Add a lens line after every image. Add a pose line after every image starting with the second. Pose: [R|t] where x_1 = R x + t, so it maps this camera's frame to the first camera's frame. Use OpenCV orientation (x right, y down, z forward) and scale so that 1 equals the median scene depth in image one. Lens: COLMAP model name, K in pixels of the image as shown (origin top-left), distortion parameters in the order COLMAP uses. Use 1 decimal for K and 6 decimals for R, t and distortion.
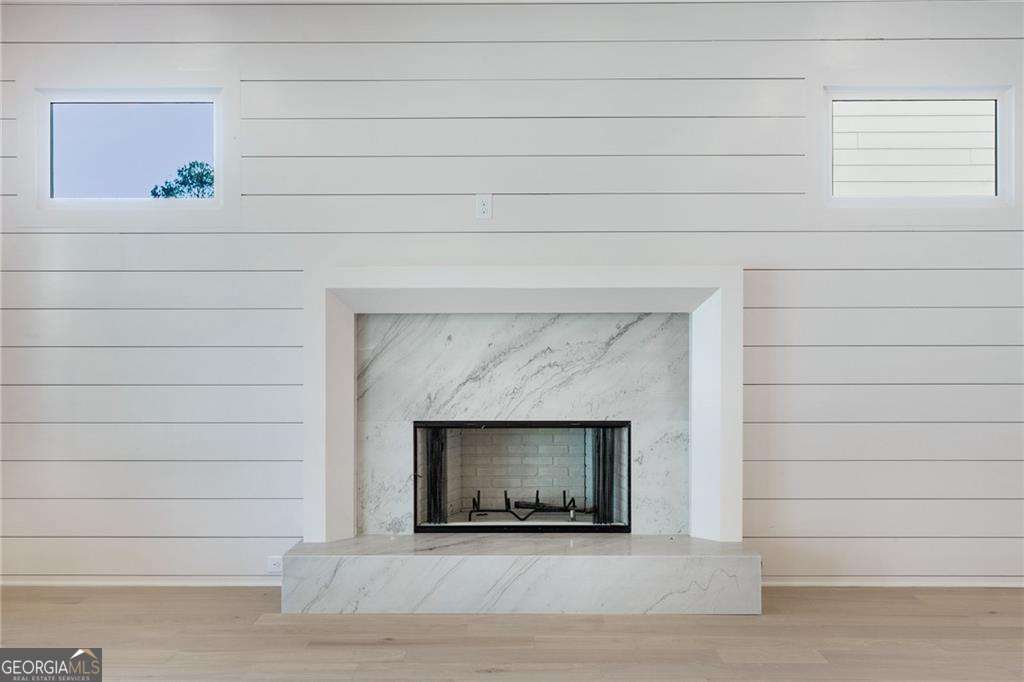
lens RADIAL K [[1040.4, 0, 507.4], [0, 1040.4, 339.5], [0, 0, 1]] dist [0.075516, 0.000000]
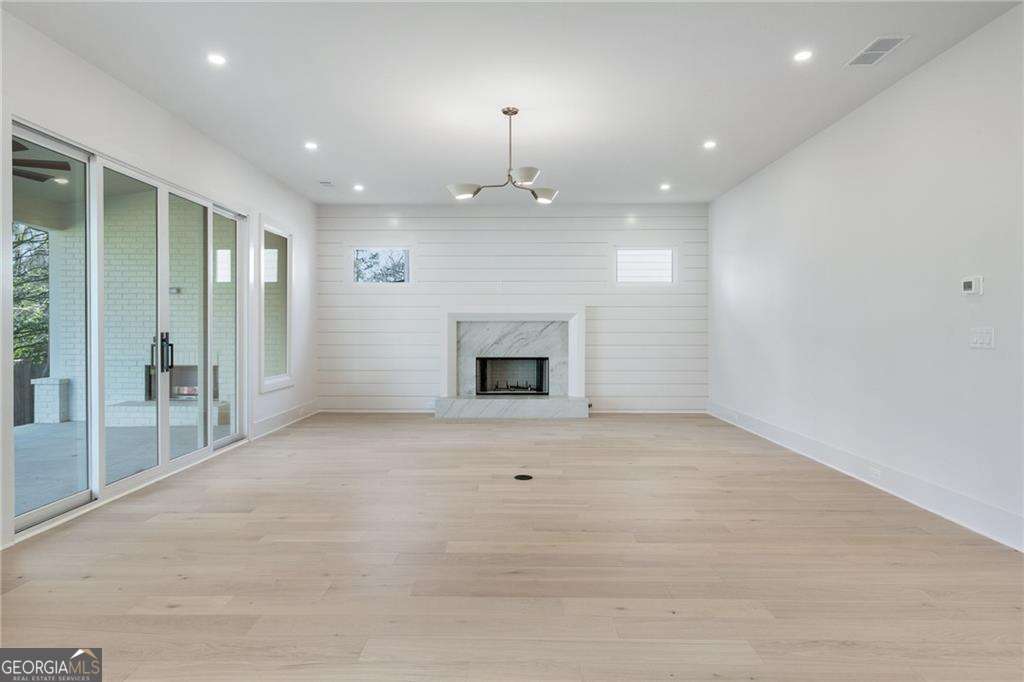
lens RADIAL K [[562.6, 0, 508.4], [0, 562.6, 331.0], [0, 0, 1]] dist [0.005760, -0.000868]
pose [[0.999994, 0.002819, 0.002192, -0.001069], [-0.002803, 0.999970, -0.007188, 0.014195], [-0.002212, 0.007182, 0.999972, -0.613140]]
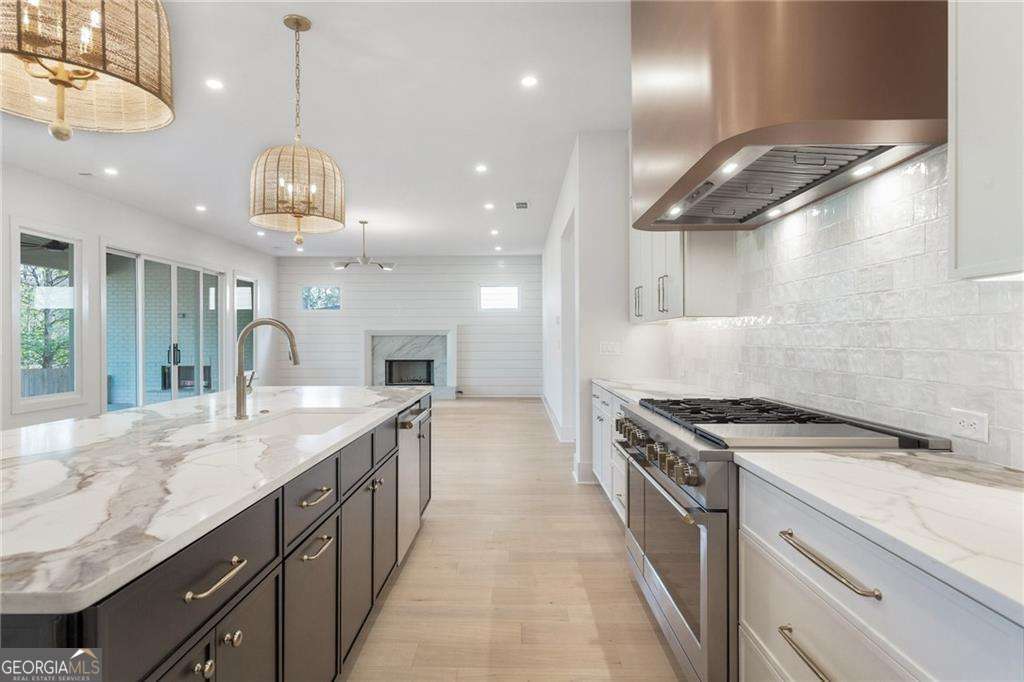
lens RADIAL K [[562.6, 0, 513.3], [0, 562.6, 344.8], [0, 0, 1]] dist [0.005760, -0.000868]
pose [[0.999998, -0.000537, -0.001724, 0.457372], [0.000535, 0.999998, -0.001685, 0.018327], [0.001725, 0.001684, 0.999997, -1.382486]]
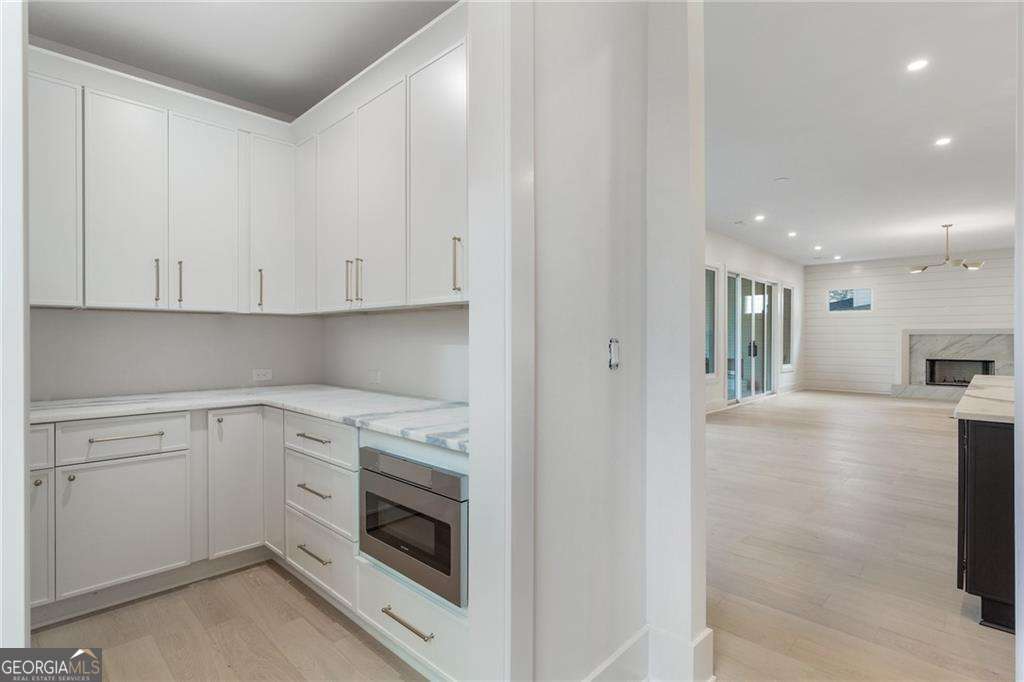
lens RADIAL K [[505.4, 0, 506.8], [0, 505.4, 338.8], [0, 0, 1]] dist [0.003193, 0.000771]
pose [[0.727463, 0.005859, -0.686122, 0.090885], [-0.012883, 0.999904, -0.005120, 0.027138], [0.686026, 0.012564, 0.727468, -1.790788]]
